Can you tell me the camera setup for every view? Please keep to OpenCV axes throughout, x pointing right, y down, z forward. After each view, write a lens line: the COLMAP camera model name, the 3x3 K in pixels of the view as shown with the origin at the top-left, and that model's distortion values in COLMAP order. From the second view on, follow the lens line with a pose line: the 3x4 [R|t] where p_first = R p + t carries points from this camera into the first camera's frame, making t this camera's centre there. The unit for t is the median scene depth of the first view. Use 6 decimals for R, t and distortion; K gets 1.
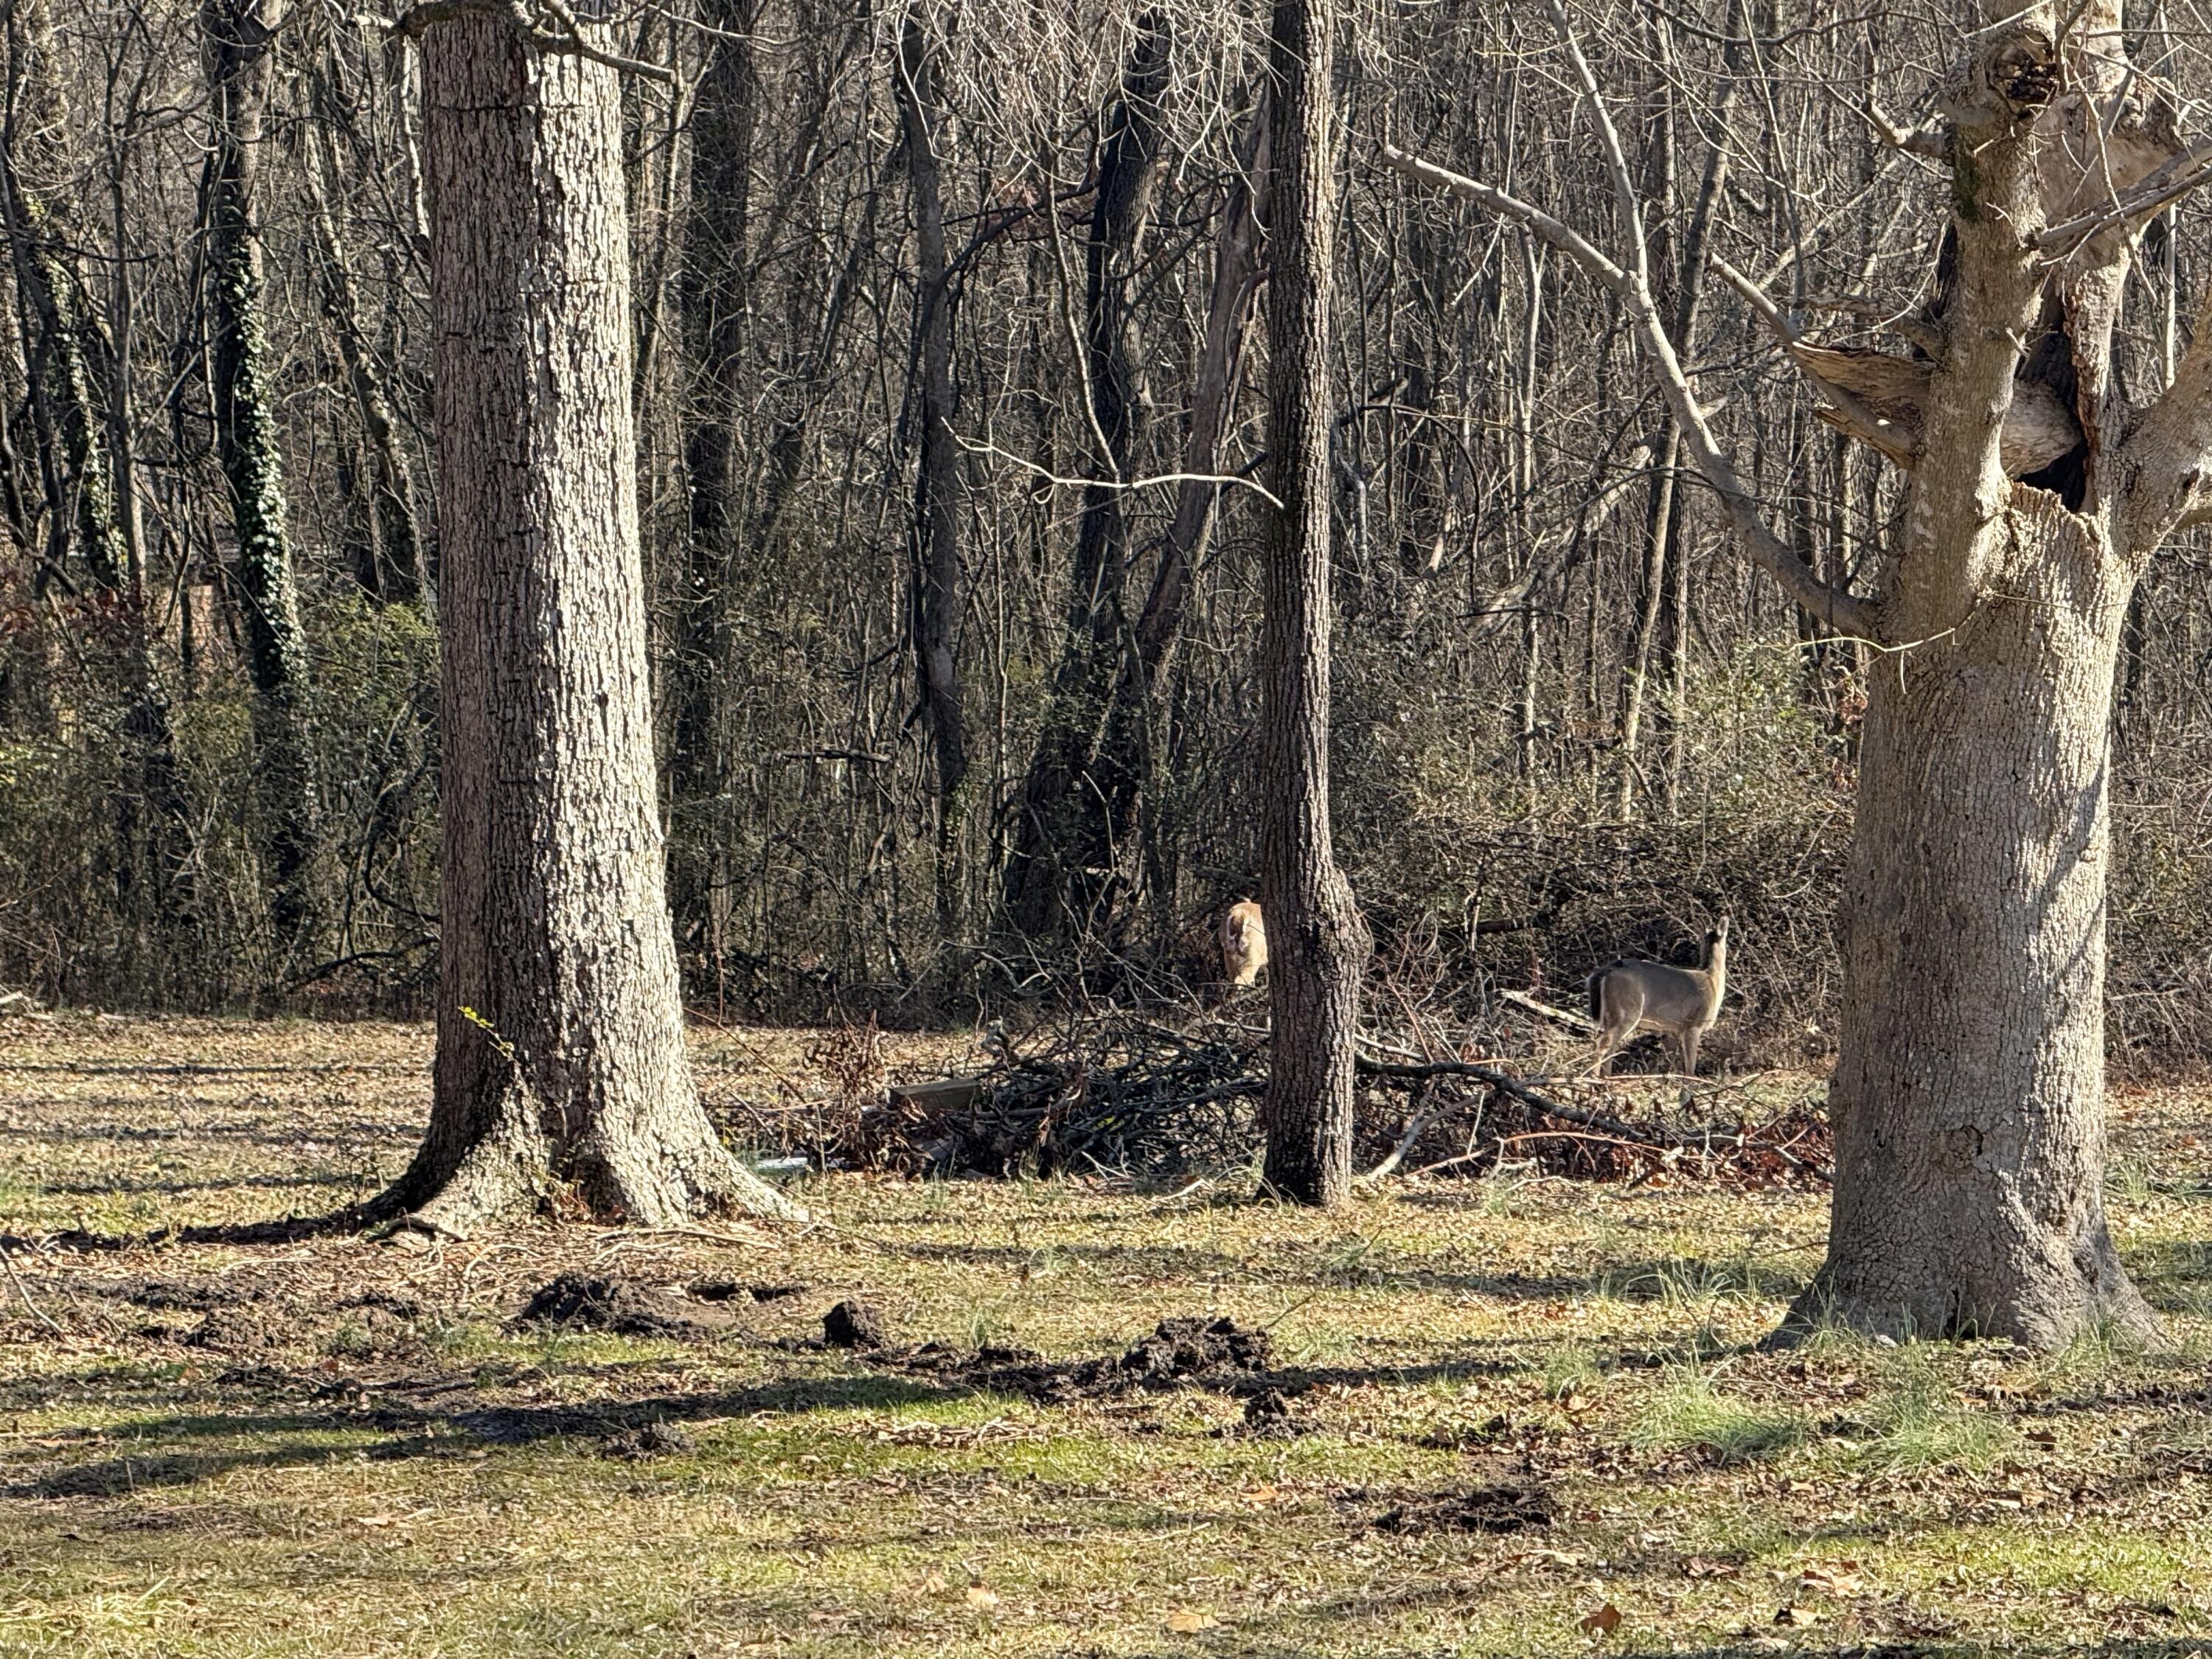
lens RADIAL K [[9779.3, 0, 1106.0], [0, 9779.3, 829.3], [0, 0, 1]] dist [0.256537, 0.000000]
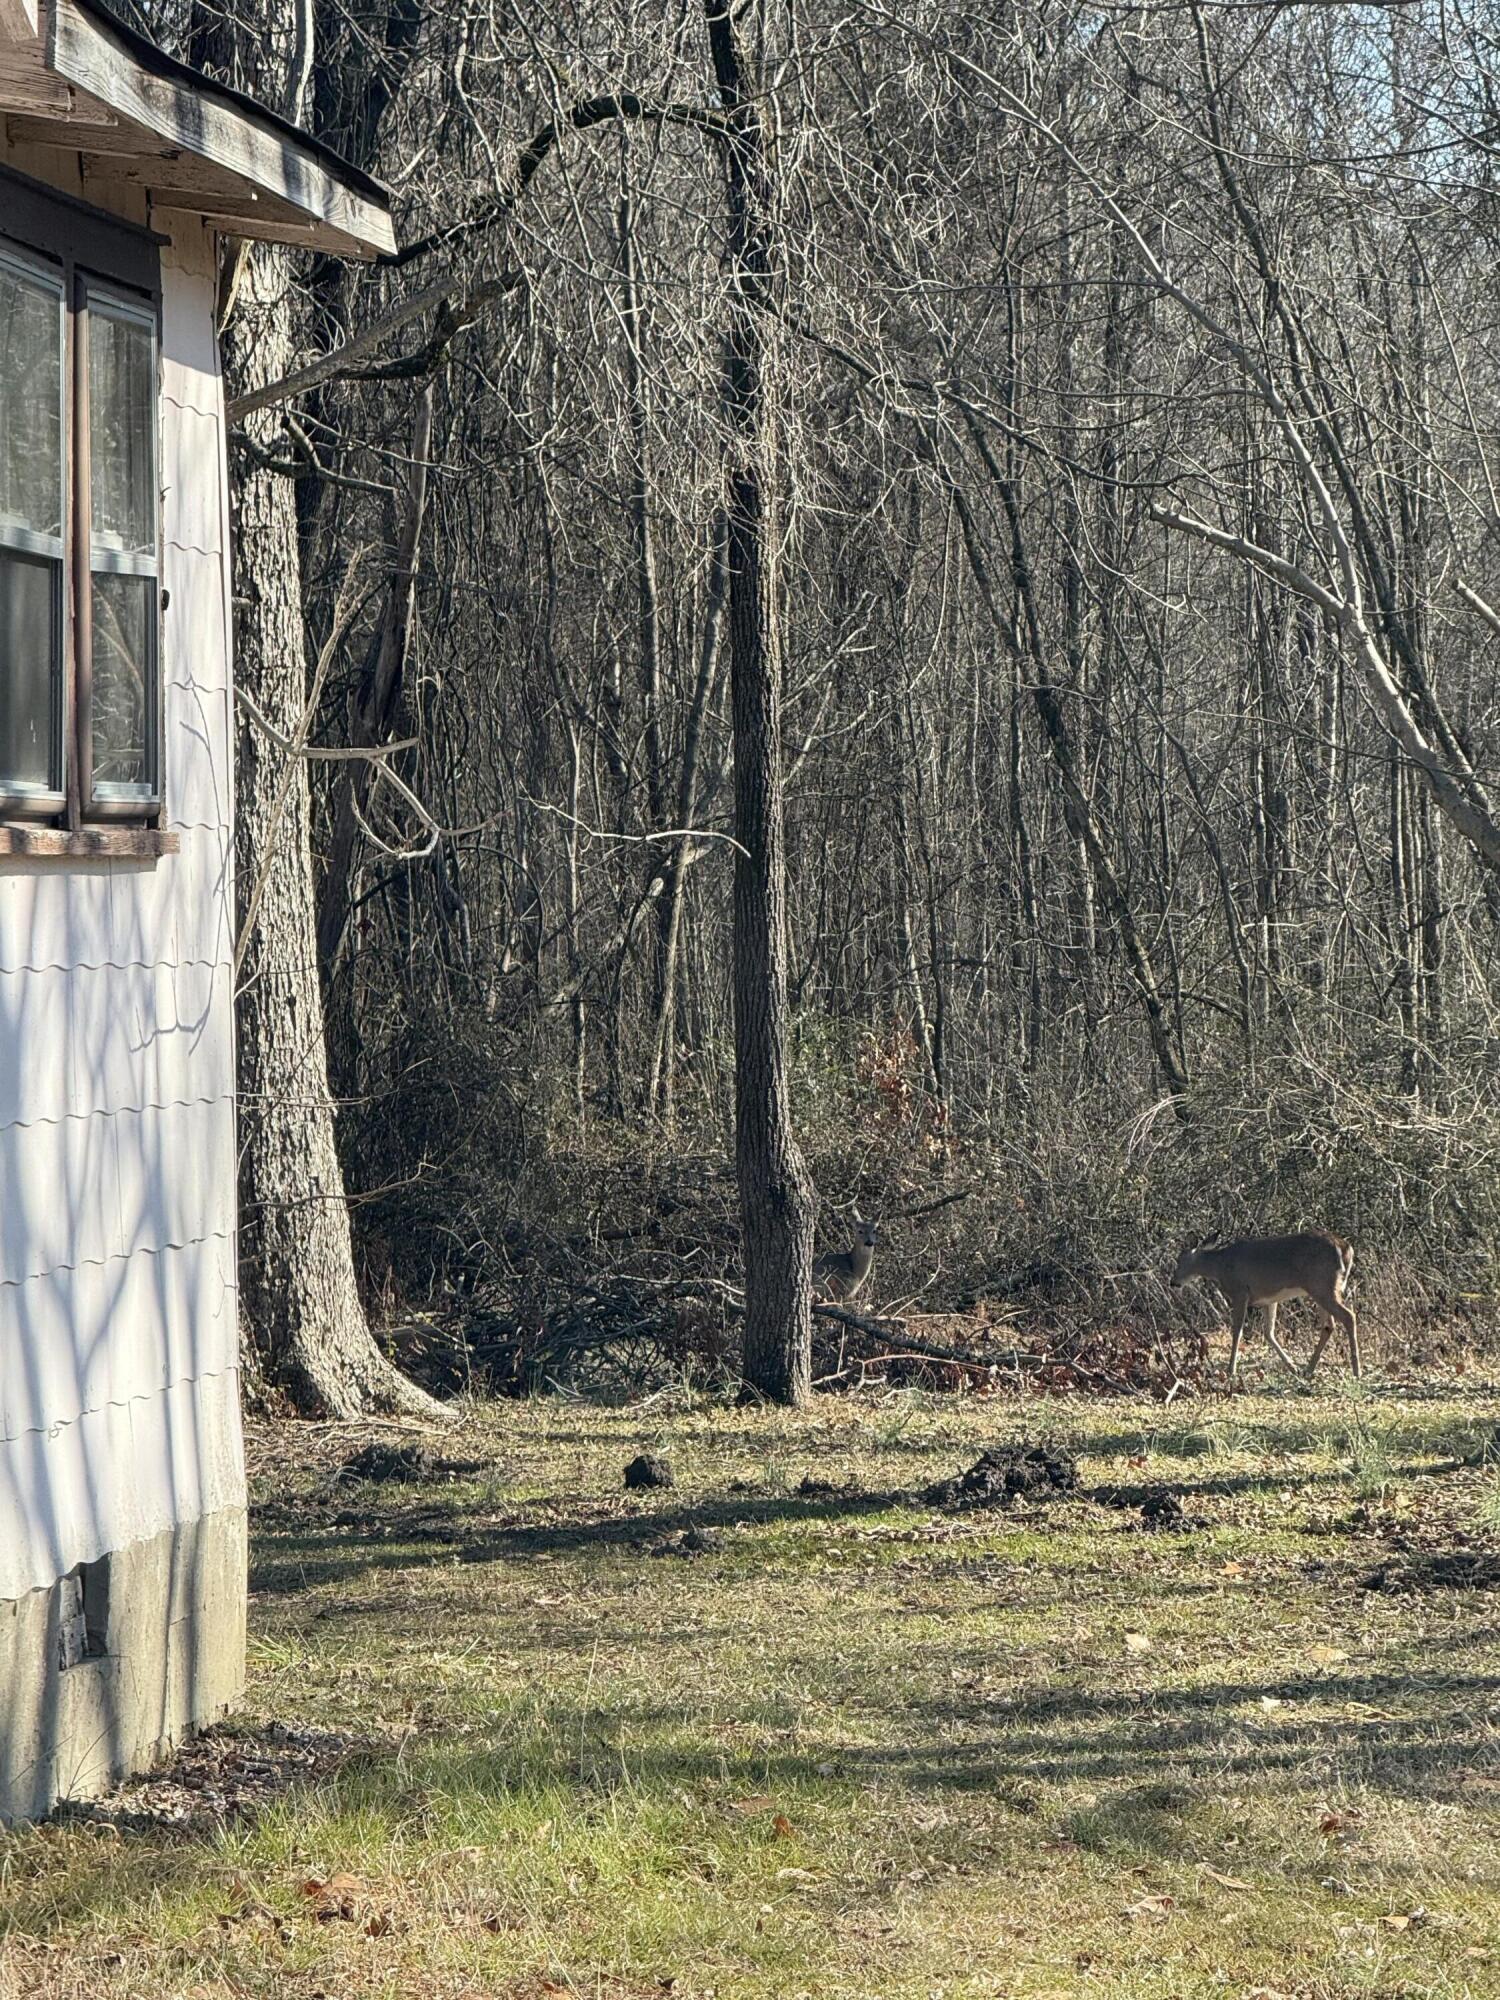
lens RADIAL K [[7181.8, 0, 749.9], [0, 7181.8, 1000.0], [0, 0, 1]] dist [0.377589, 0.000000]
pose [[0.989970, -0.012156, 0.140755, -0.123209], [0.017214, 0.999247, -0.034772, 0.019665], [-0.140226, 0.036847, 0.989434, 0.081599]]
